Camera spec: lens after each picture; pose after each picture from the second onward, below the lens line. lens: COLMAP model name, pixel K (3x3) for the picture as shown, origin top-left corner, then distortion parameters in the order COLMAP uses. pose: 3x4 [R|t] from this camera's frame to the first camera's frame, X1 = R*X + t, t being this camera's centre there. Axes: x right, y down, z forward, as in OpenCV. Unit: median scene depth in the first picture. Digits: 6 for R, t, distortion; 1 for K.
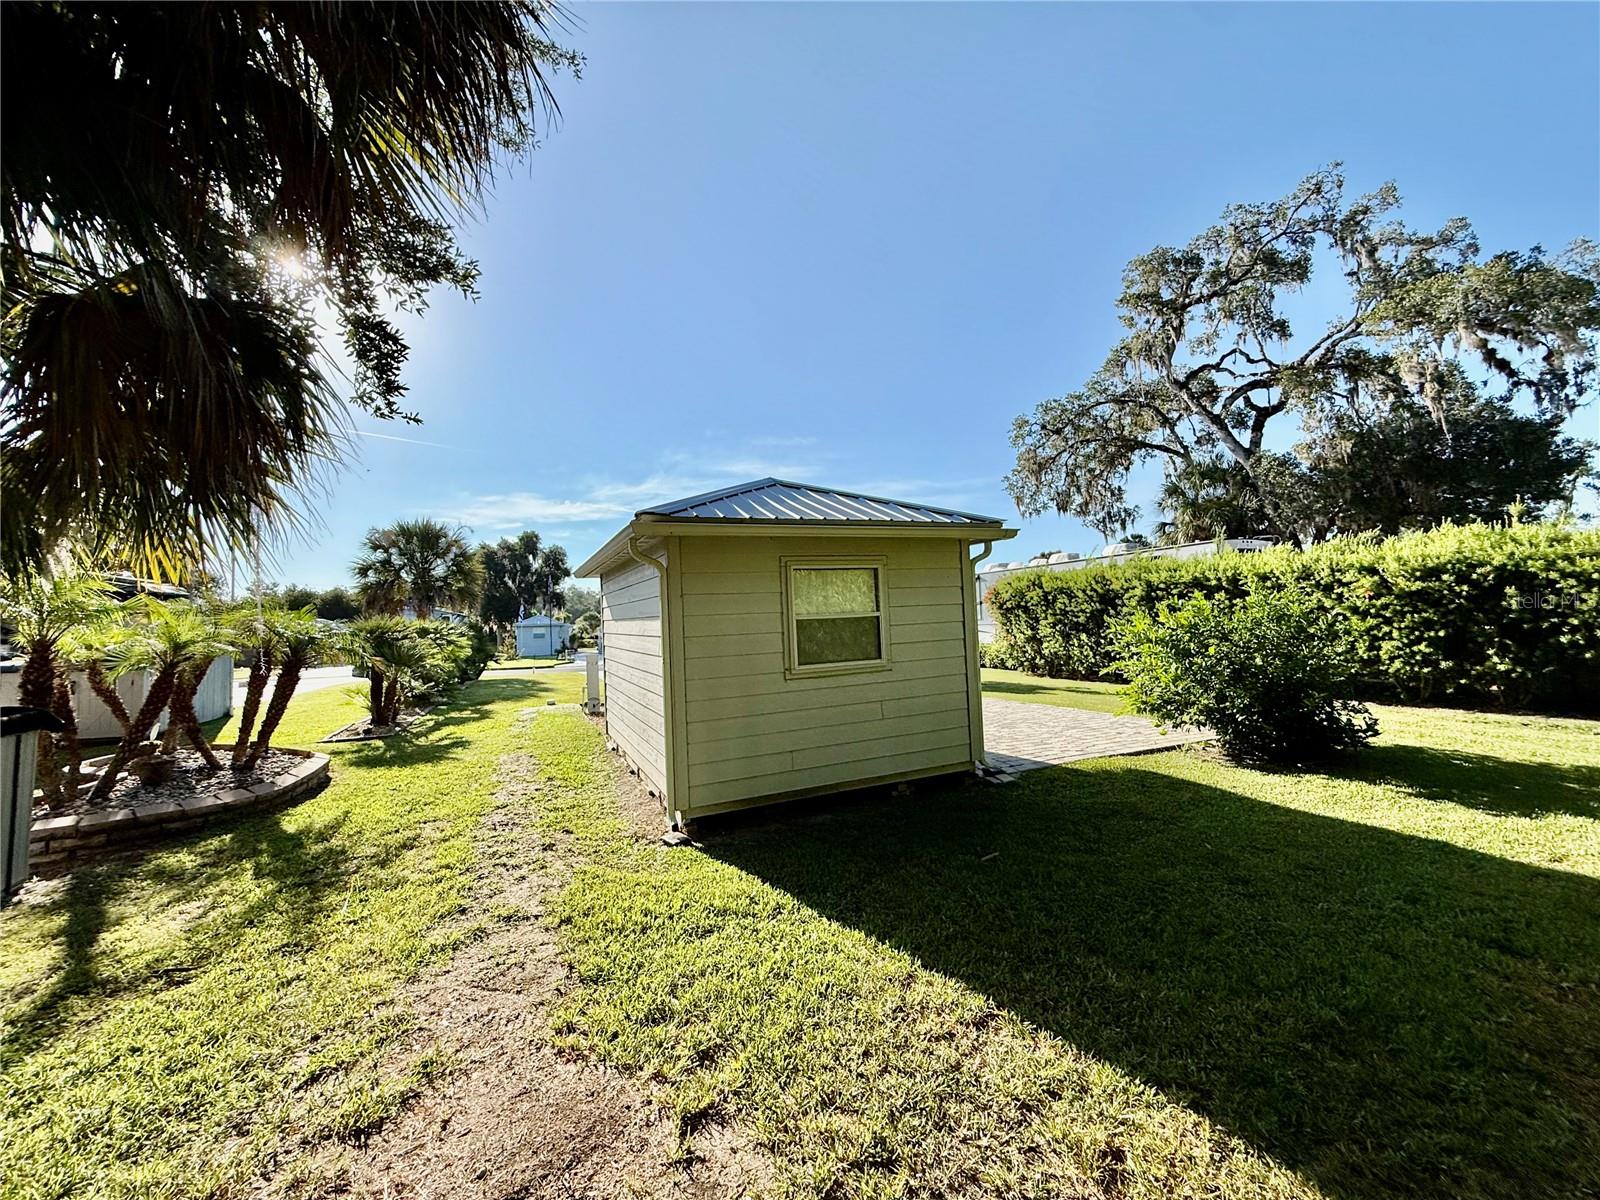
lens RADIAL K [[639.0, 0, 800.0], [0, 639.0, 600.0], [0, 0, 1]] dist [-0.000728, 0.000639]
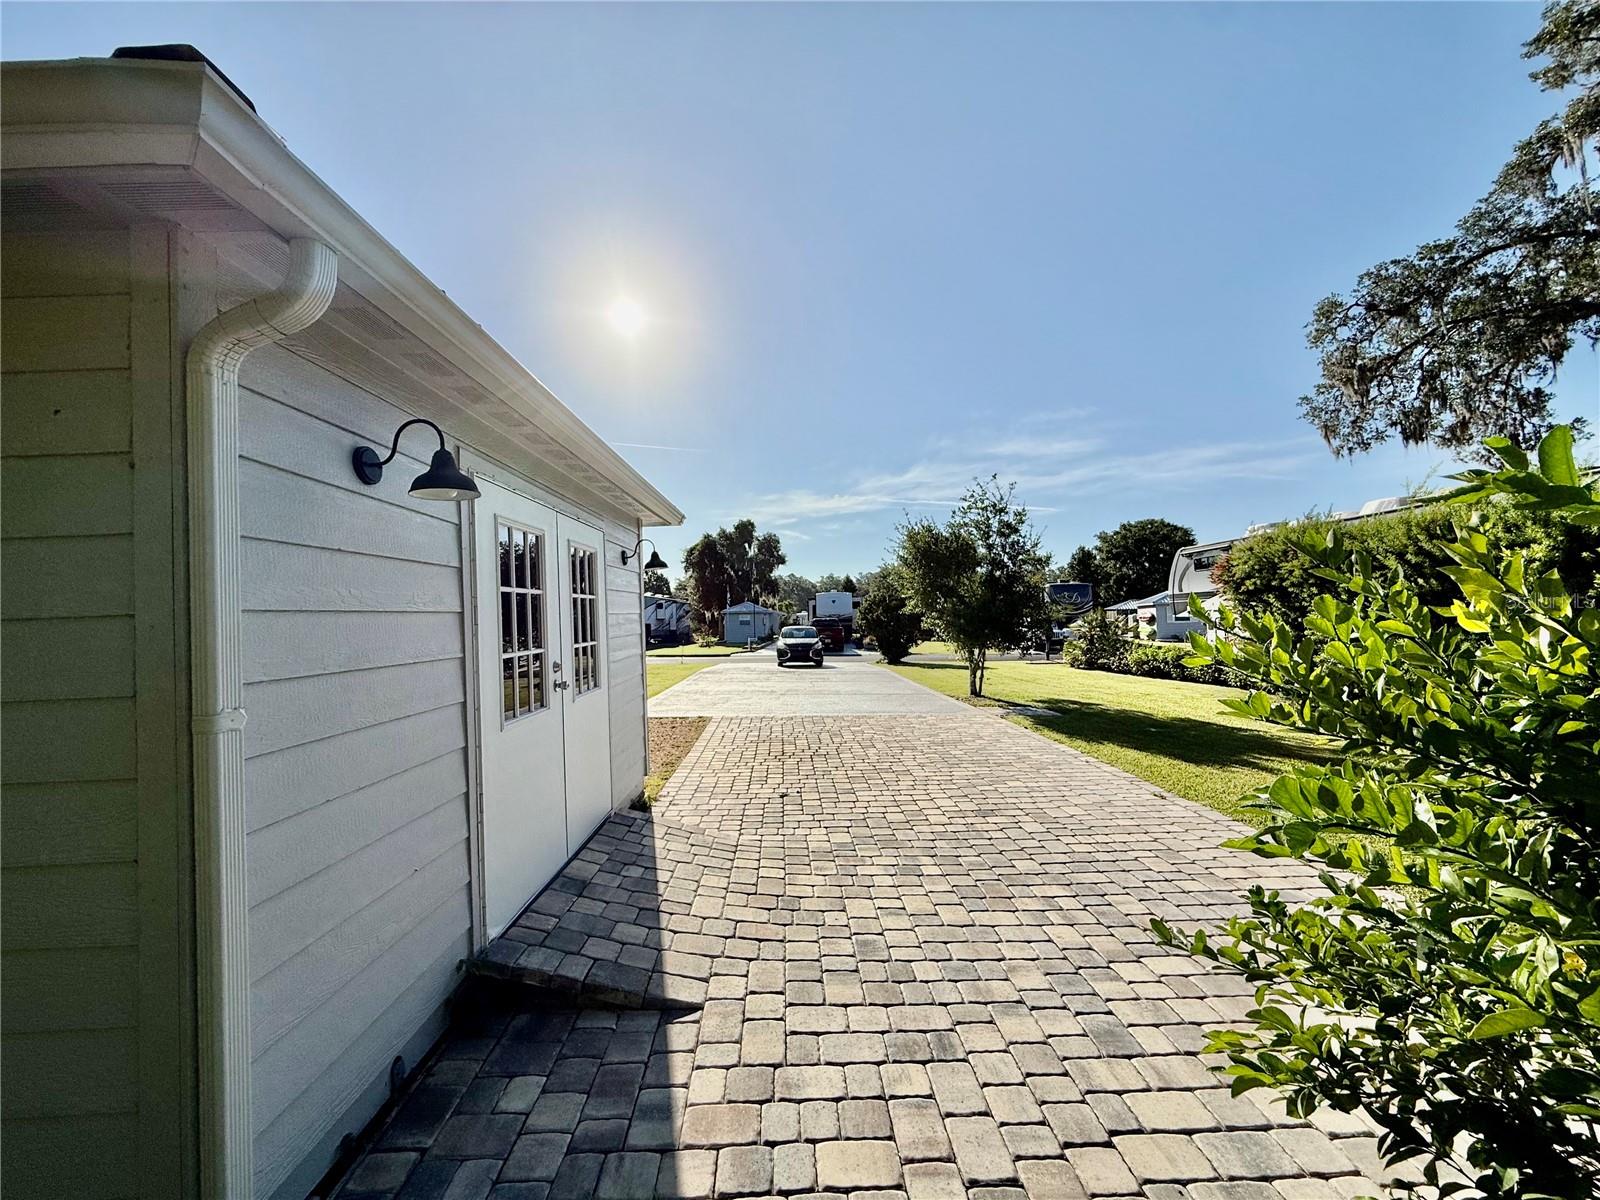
lens RADIAL K [[639.0, 0, 800.0], [0, 639.0, 600.0], [0, 0, 1]] dist [-0.000728, 0.000639]
pose [[0.917155, 0.001679, -0.398526, 0.107549], [0.005725, 0.999832, 0.017387, 0.005116], [0.398489, -0.018228, 0.916992, 0.176243]]
